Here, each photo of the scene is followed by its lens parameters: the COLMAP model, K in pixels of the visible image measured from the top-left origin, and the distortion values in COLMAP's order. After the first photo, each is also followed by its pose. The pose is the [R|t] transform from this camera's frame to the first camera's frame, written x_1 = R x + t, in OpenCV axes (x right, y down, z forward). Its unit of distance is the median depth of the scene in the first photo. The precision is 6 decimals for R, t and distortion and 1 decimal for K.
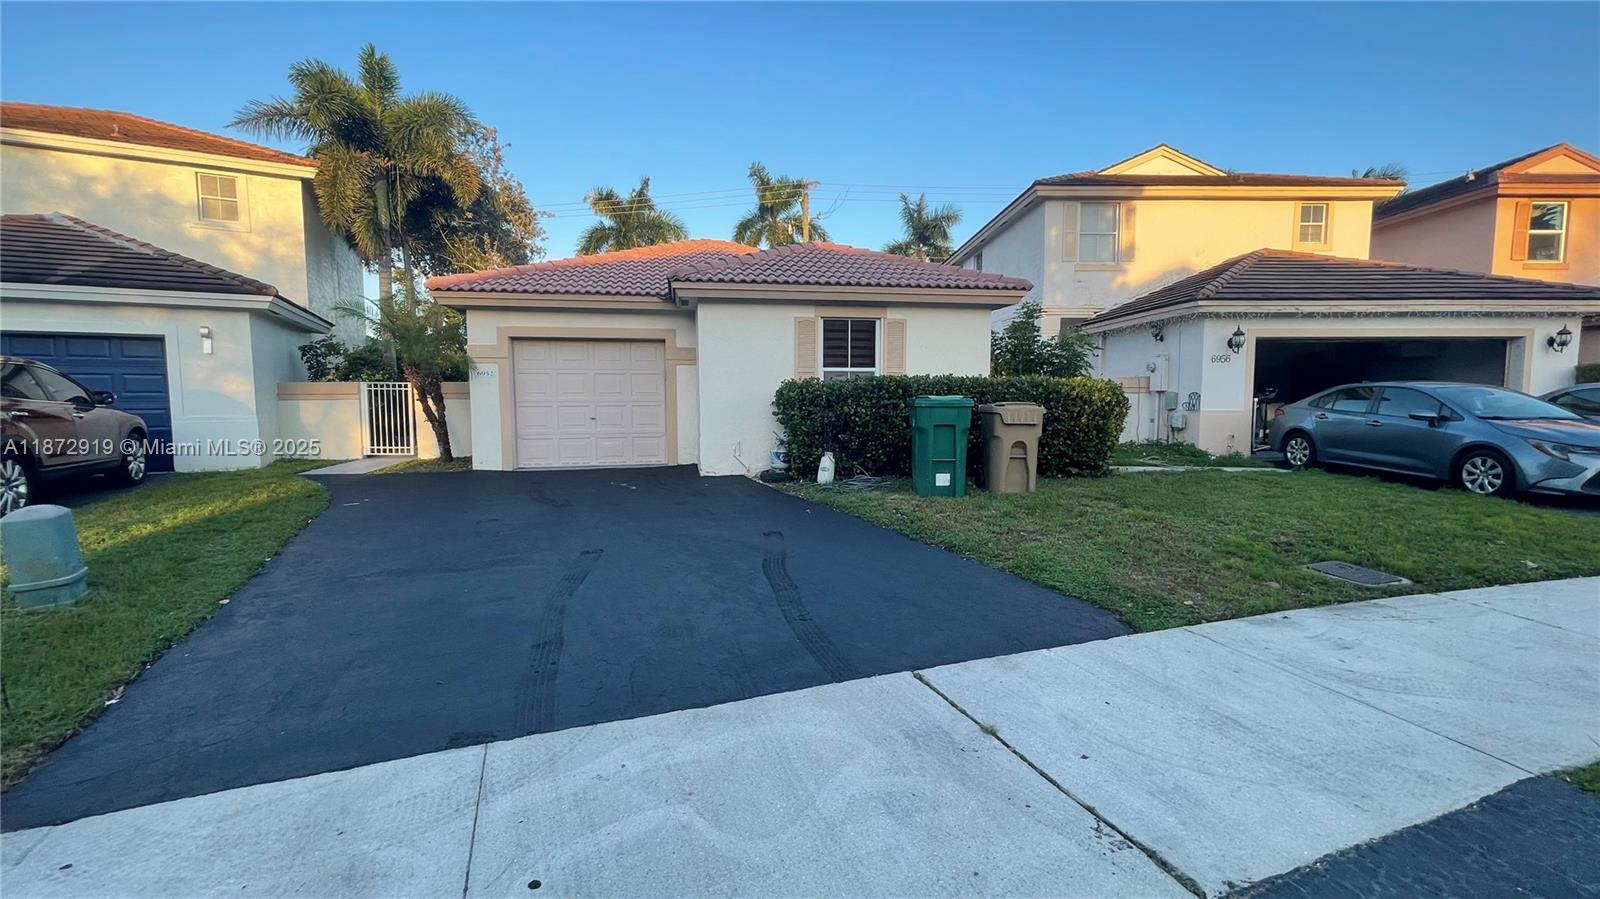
lens RADIAL K [[650.3, 0, 802.2], [0, 650.3, 450.6], [0, 0, 1]] dist [0.001091, -0.000387]
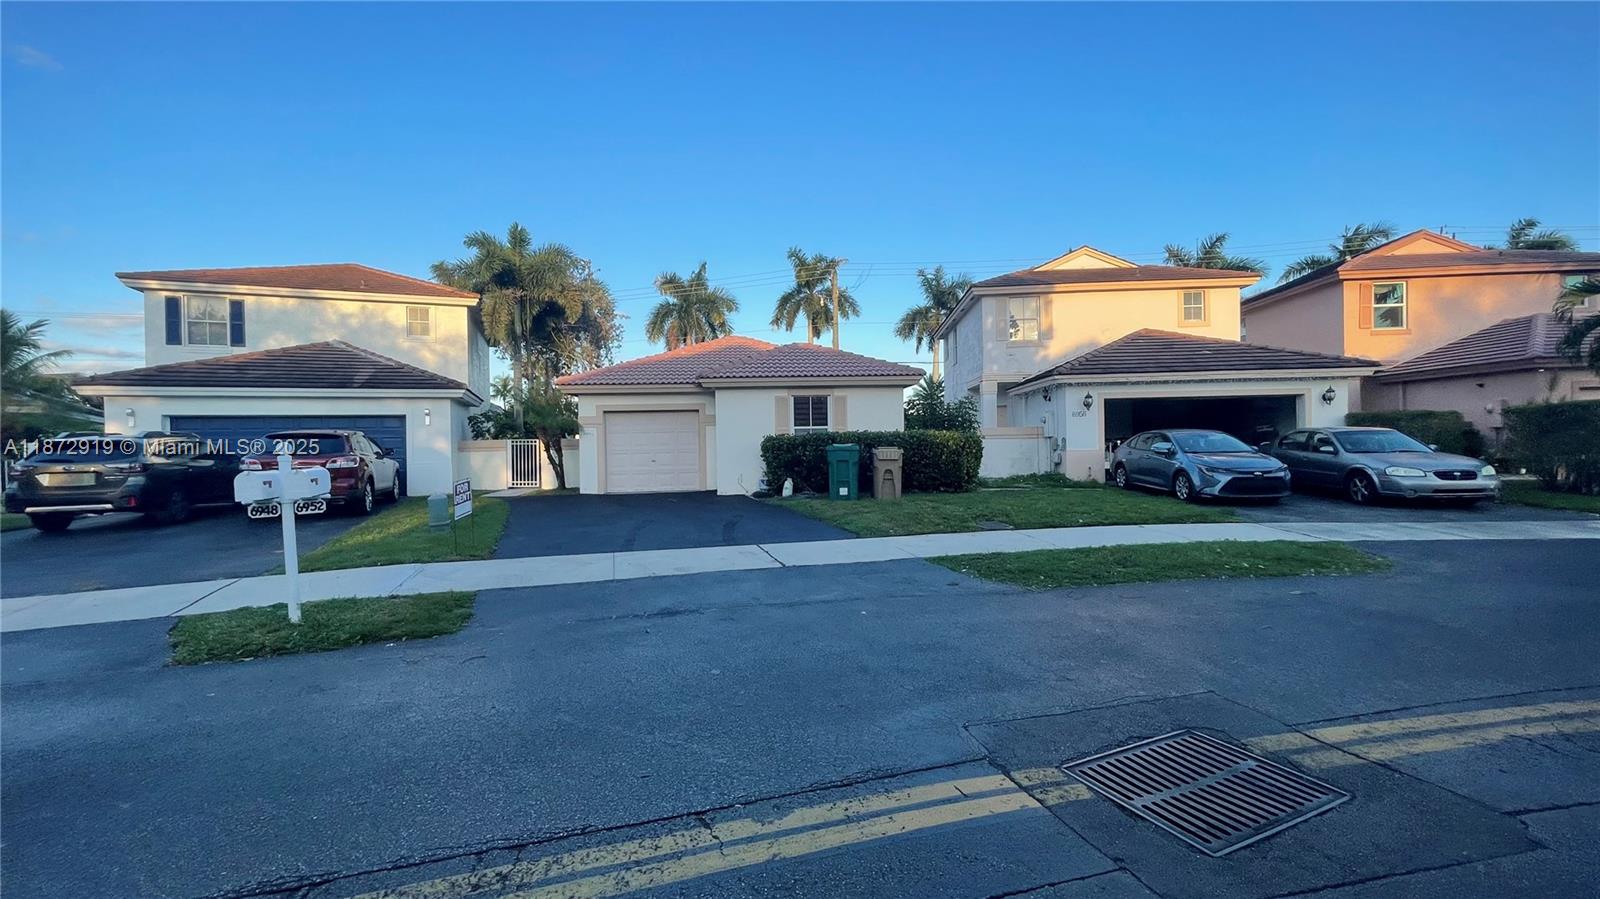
lens RADIAL K [[648.4, 0, 798.0], [0, 648.4, 450.4], [0, 0, 1]] dist [0.040141, -0.039693]
pose [[0.994549, -0.014521, -0.103252, 0.186880], [0.007182, 0.997444, -0.071095, 0.039092], [0.104020, 0.069966, 0.992111, -0.519867]]
